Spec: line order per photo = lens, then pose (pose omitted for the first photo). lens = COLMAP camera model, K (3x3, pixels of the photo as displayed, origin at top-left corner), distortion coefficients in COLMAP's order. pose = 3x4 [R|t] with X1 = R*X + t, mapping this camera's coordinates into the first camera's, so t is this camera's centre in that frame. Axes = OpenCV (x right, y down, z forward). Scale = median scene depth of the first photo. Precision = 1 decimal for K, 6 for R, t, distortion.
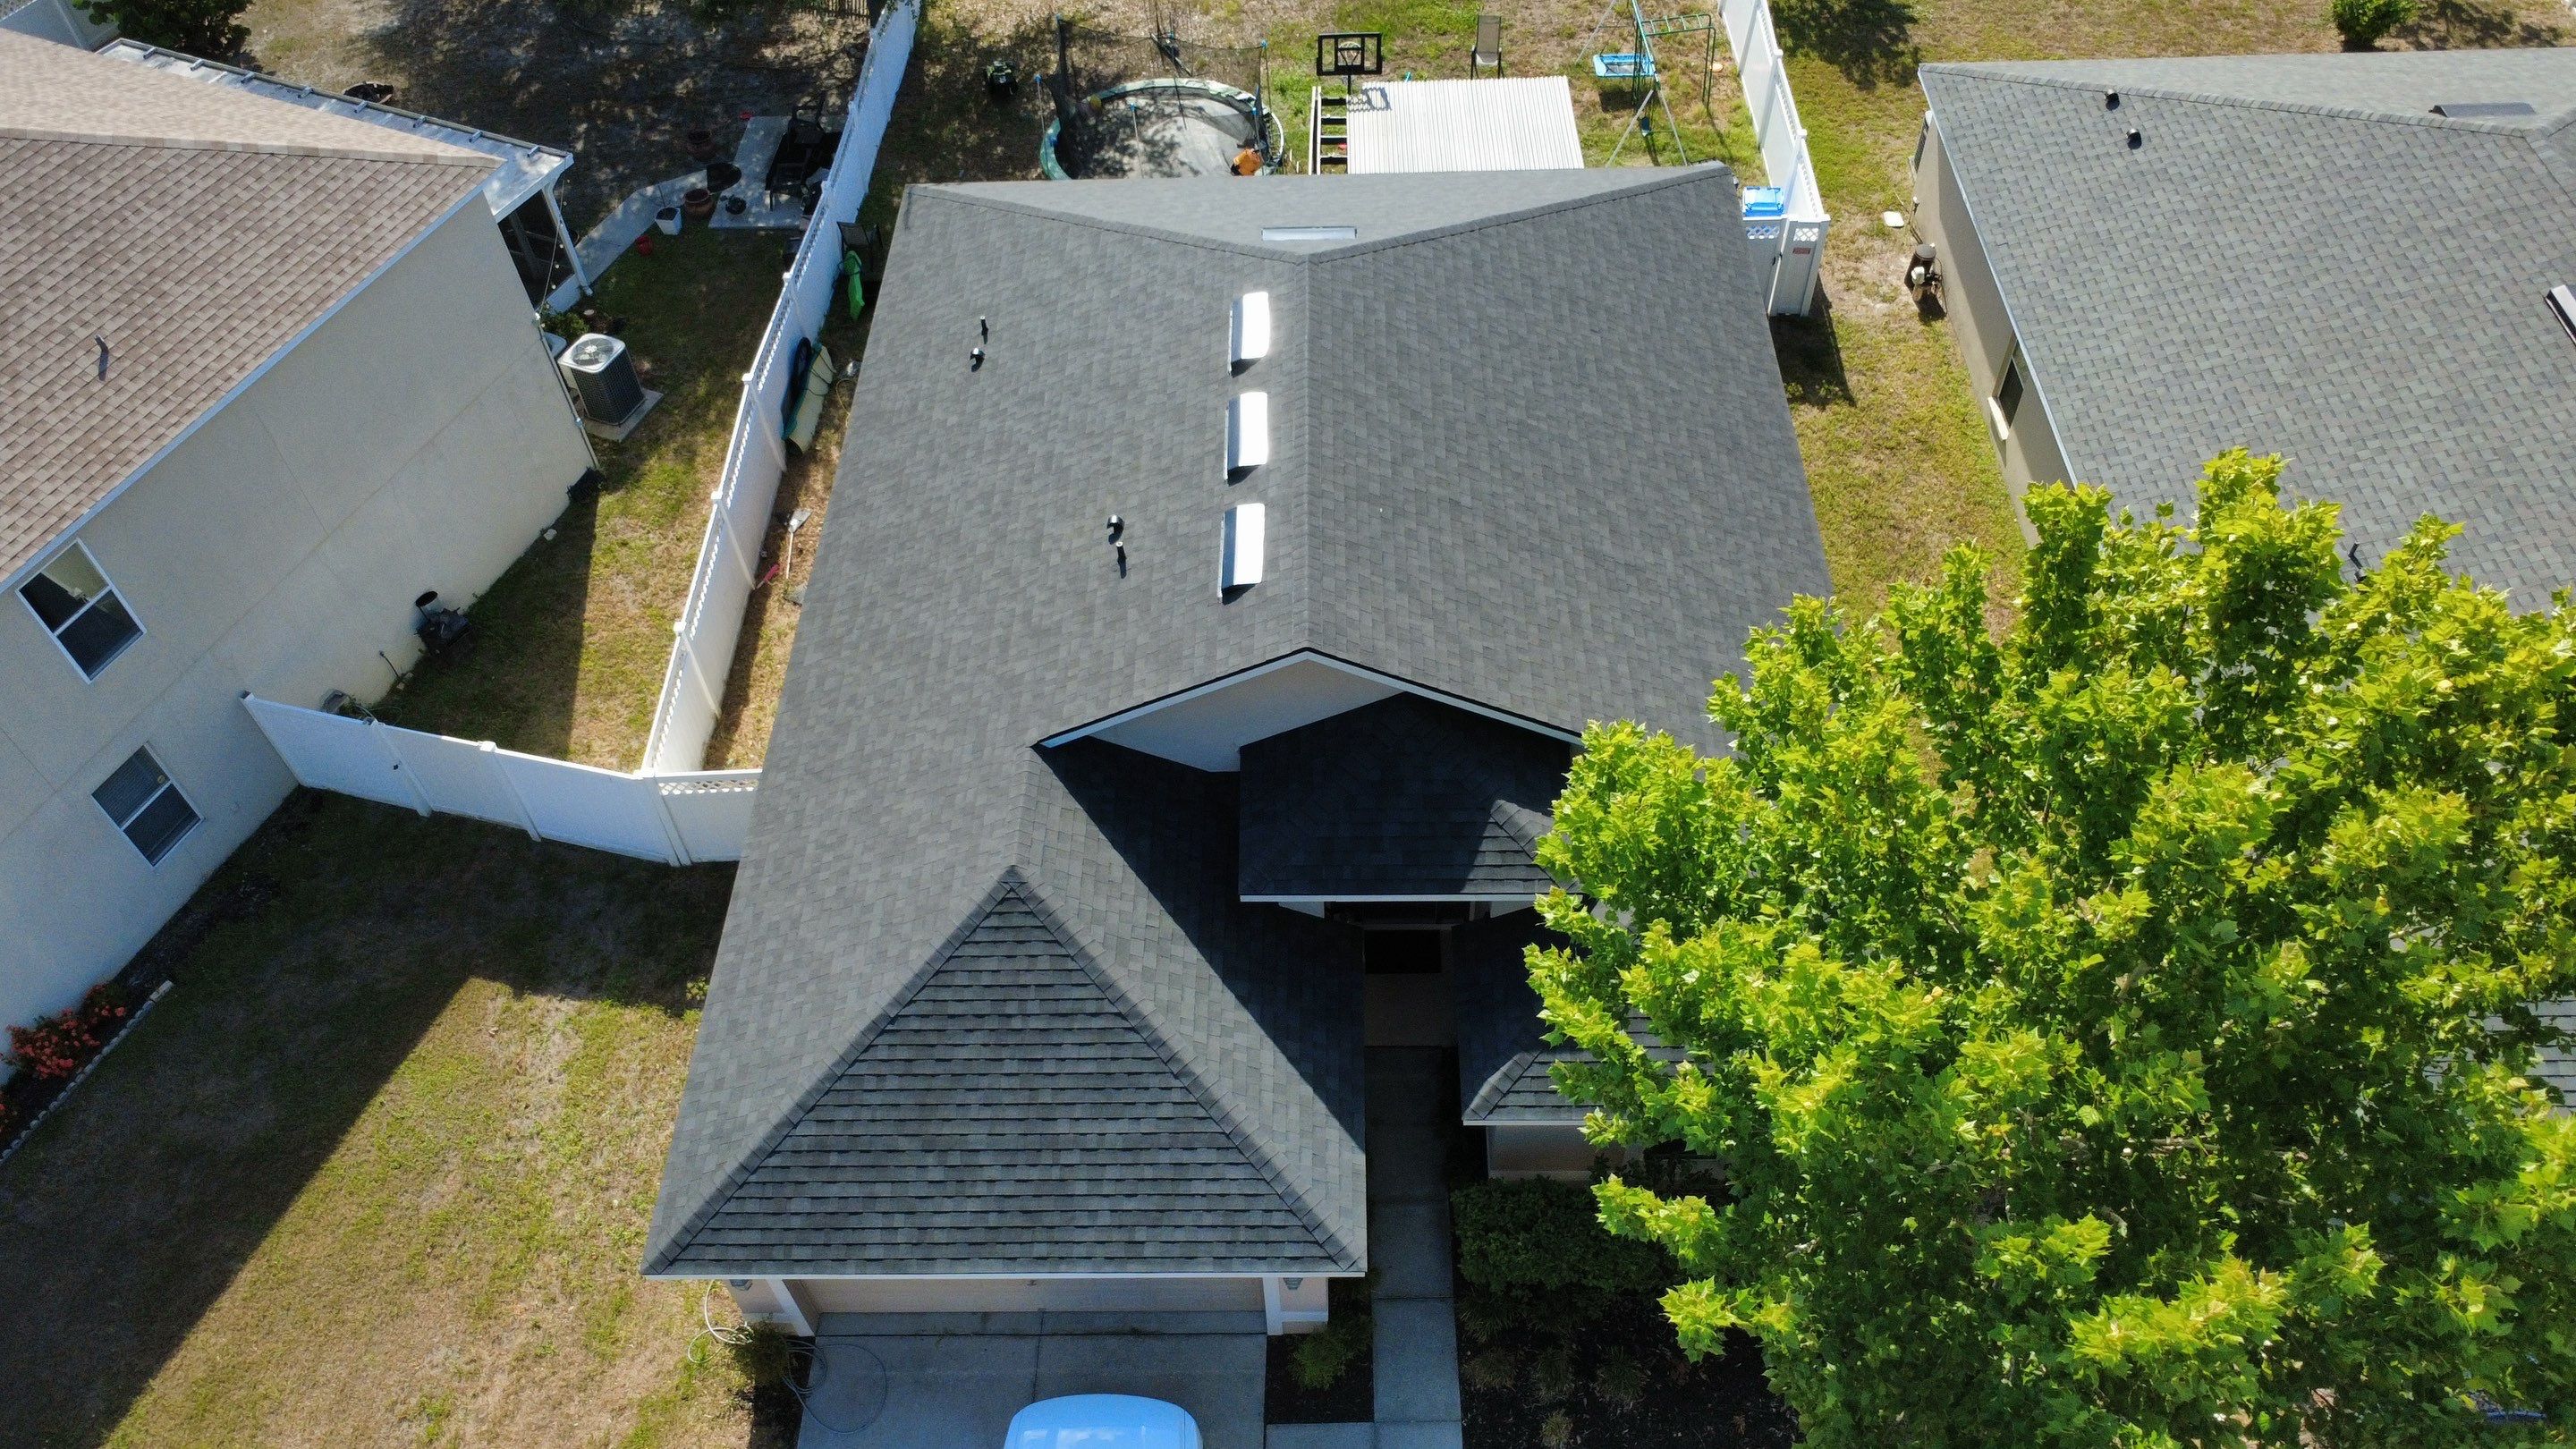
lens RADIAL K [[1874.8, 0, 1284.3], [0, 1874.8, 723.3], [0, 0, 1]] dist [-0.003085, 0.007962]
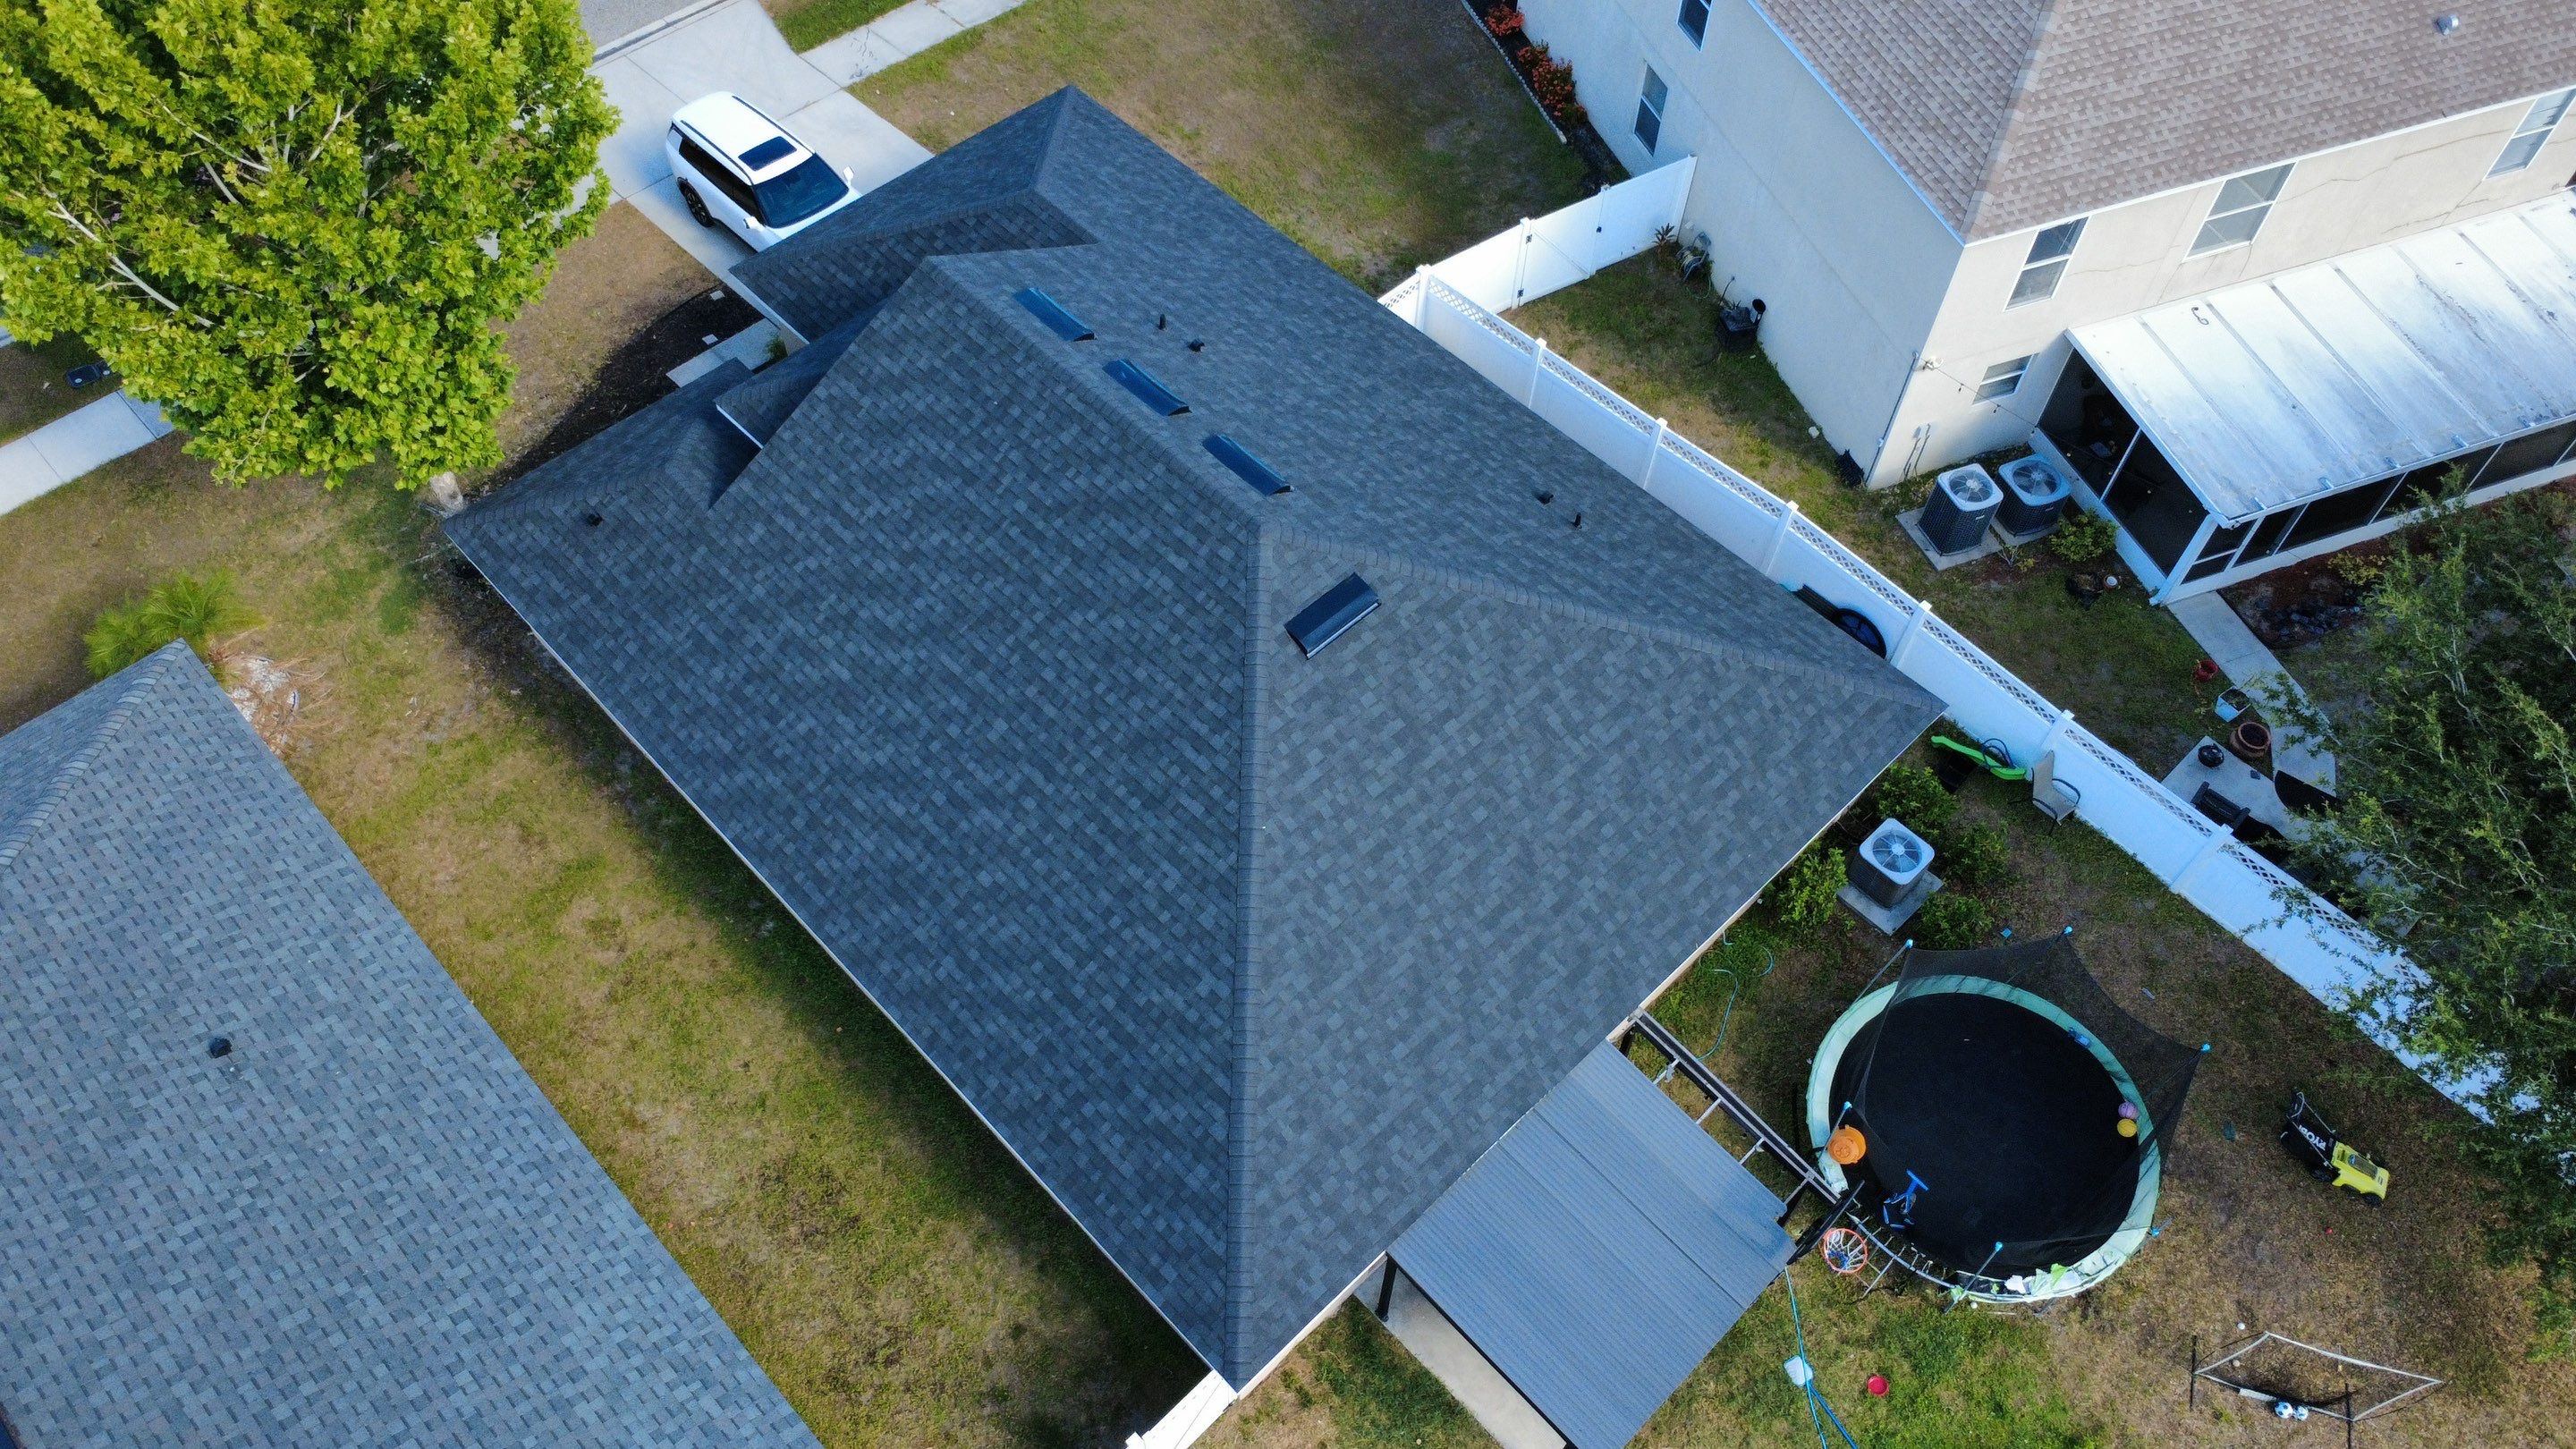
lens RADIAL K [[1874.8, 0, 1282.7], [0, 1874.8, 720.4], [0, 0, 1]] dist [-0.003085, 0.007962]
pose [[-0.712805, 0.583946, -0.388479, 0.434521], [-0.532847, -0.090720, 0.841334, -1.064979], [0.456051, 0.806707, 0.375820, 0.706068]]
